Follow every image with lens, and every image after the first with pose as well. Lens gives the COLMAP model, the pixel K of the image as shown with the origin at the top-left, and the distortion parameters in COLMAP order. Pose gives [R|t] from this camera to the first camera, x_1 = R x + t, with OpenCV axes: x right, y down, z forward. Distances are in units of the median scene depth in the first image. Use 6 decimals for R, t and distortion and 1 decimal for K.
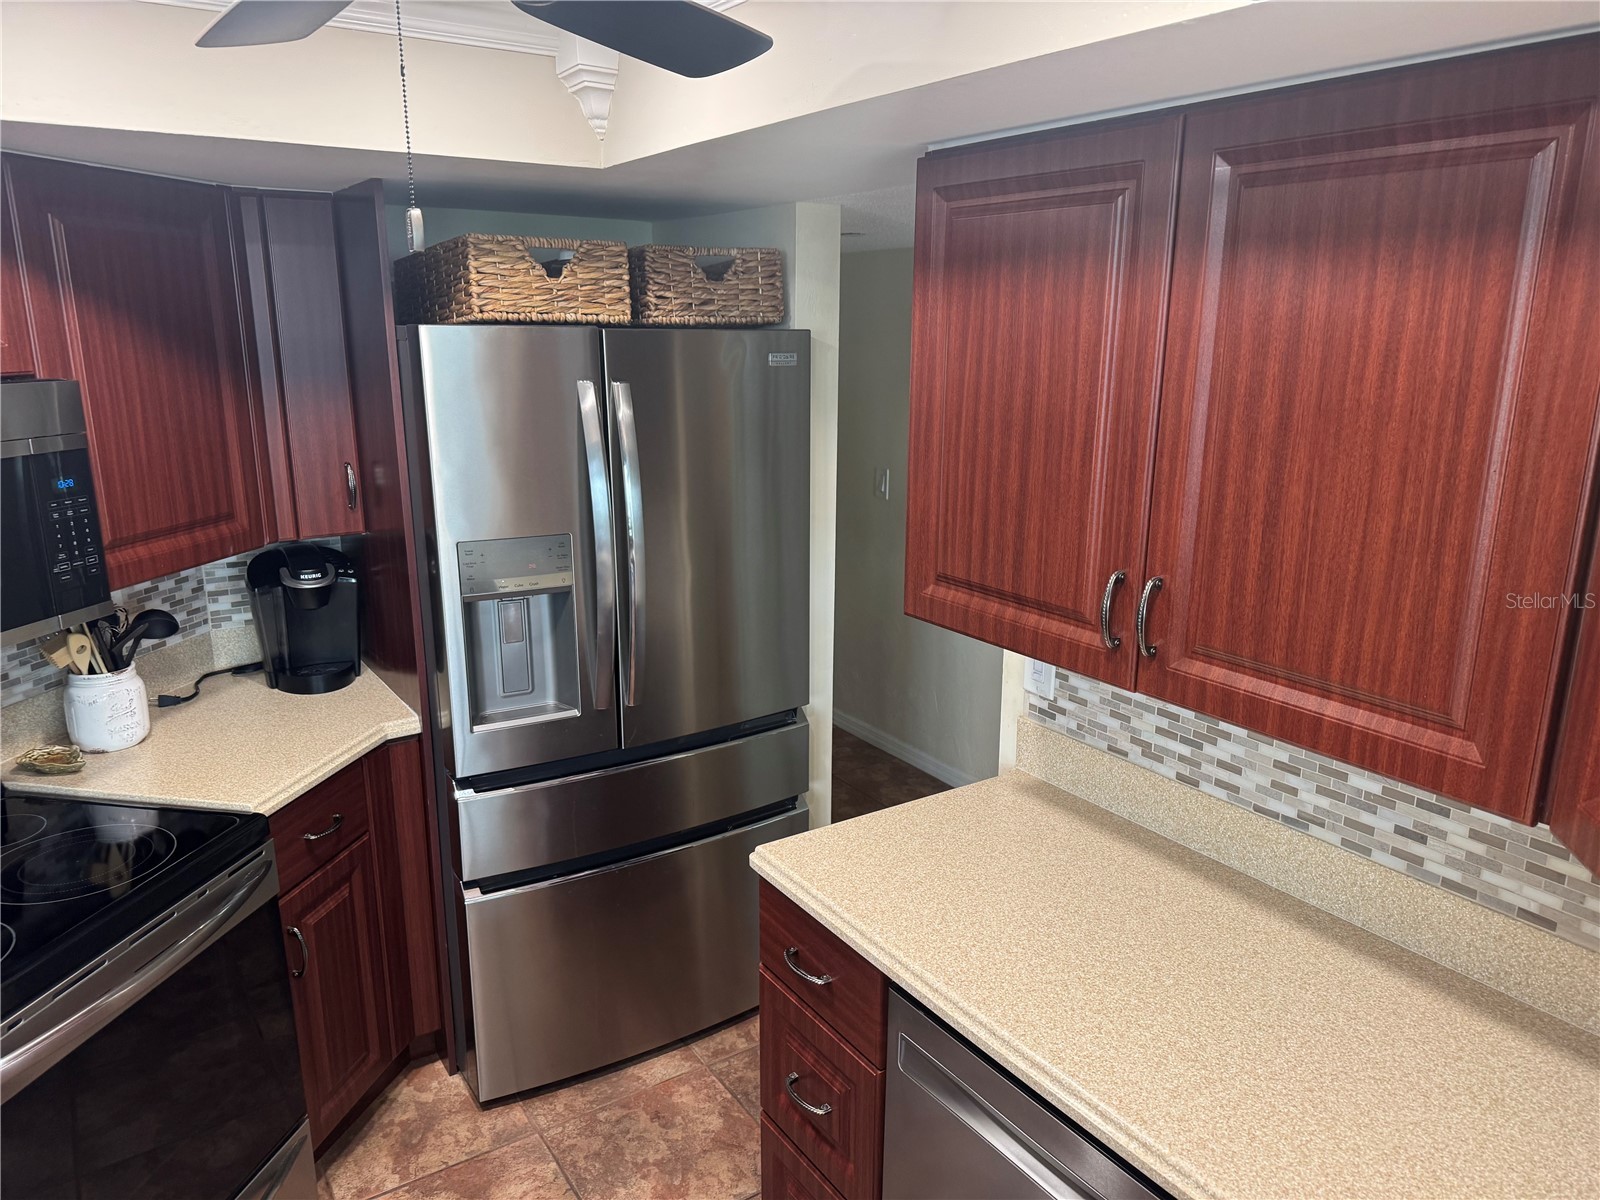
lens RADIAL K [[1118.2, 0, 874.0], [0, 1118.2, 605.4], [0, 0, 1]] dist [0.070148, -0.084098]
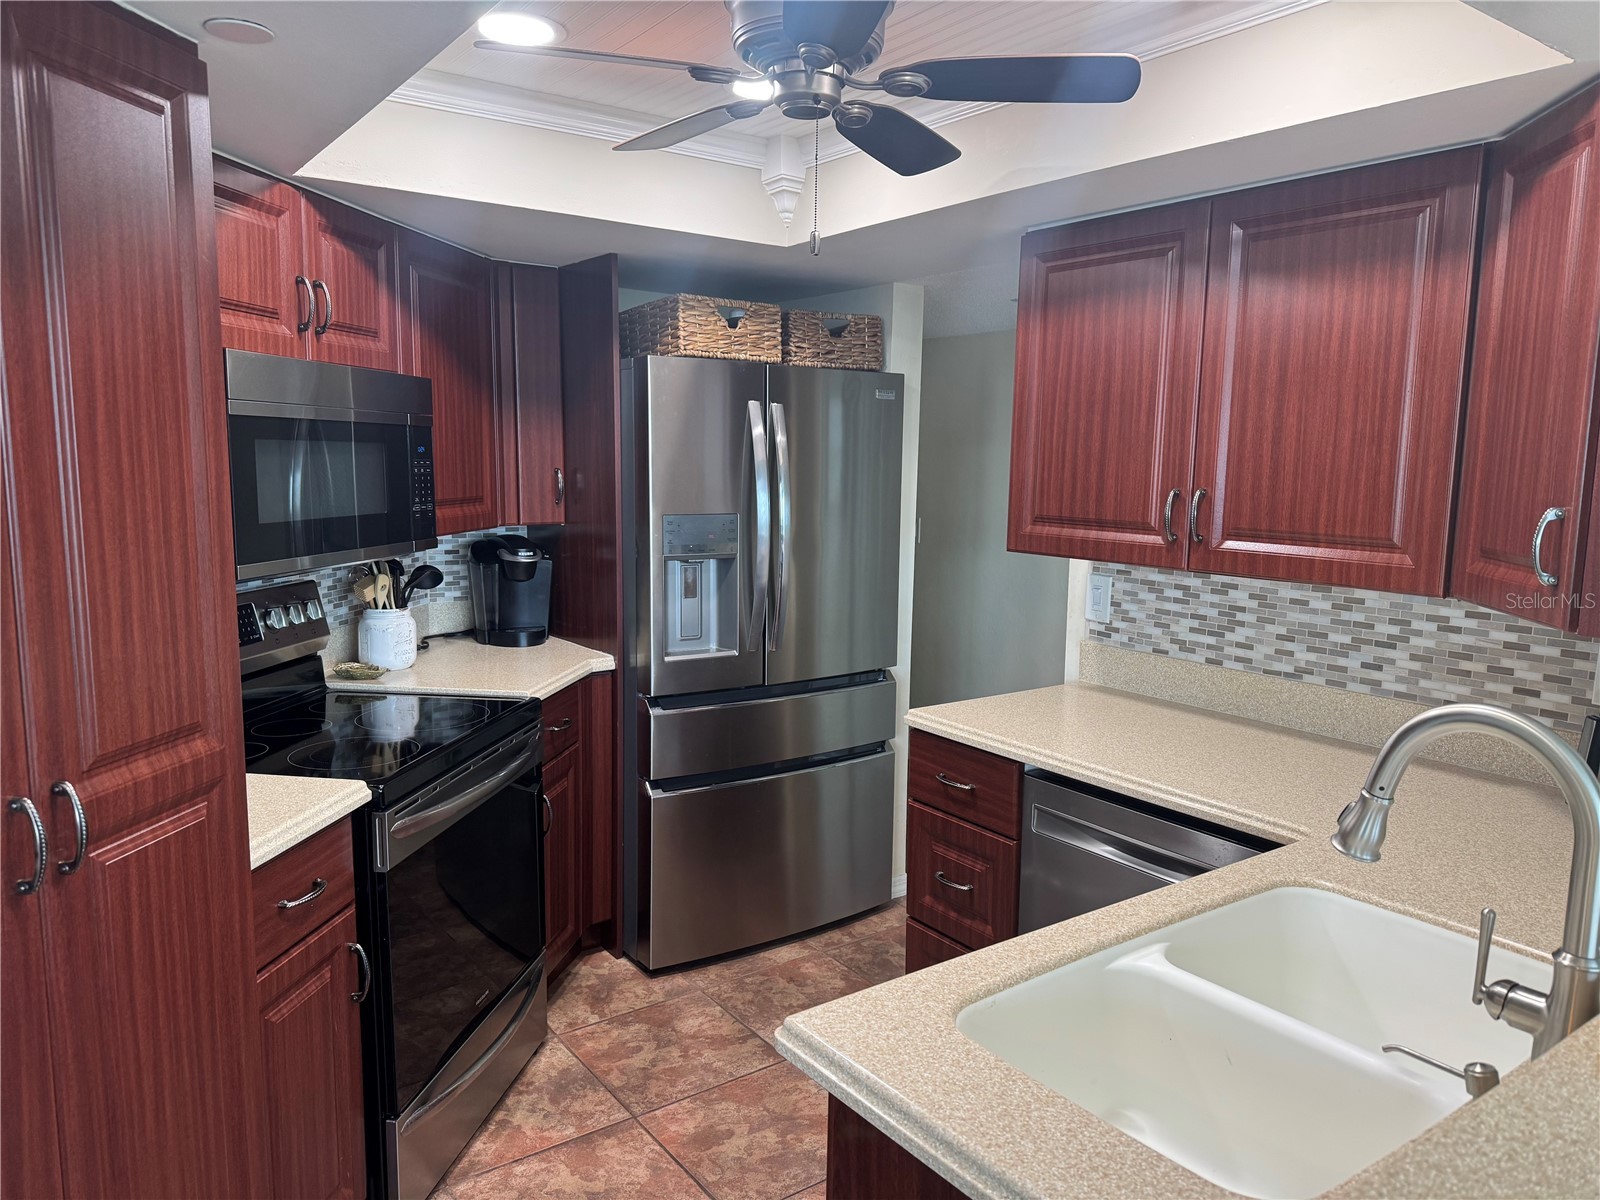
lens RADIAL K [[1118.2, 0, 874.1], [0, 1118.2, 589.1], [0, 0, 1]] dist [0.070148, -0.084098]
pose [[0.998947, 0.001641, 0.045851, -0.214463], [0.004201, 0.991891, -0.127024, 0.245039], [-0.045687, 0.127083, 0.990839, -0.394321]]
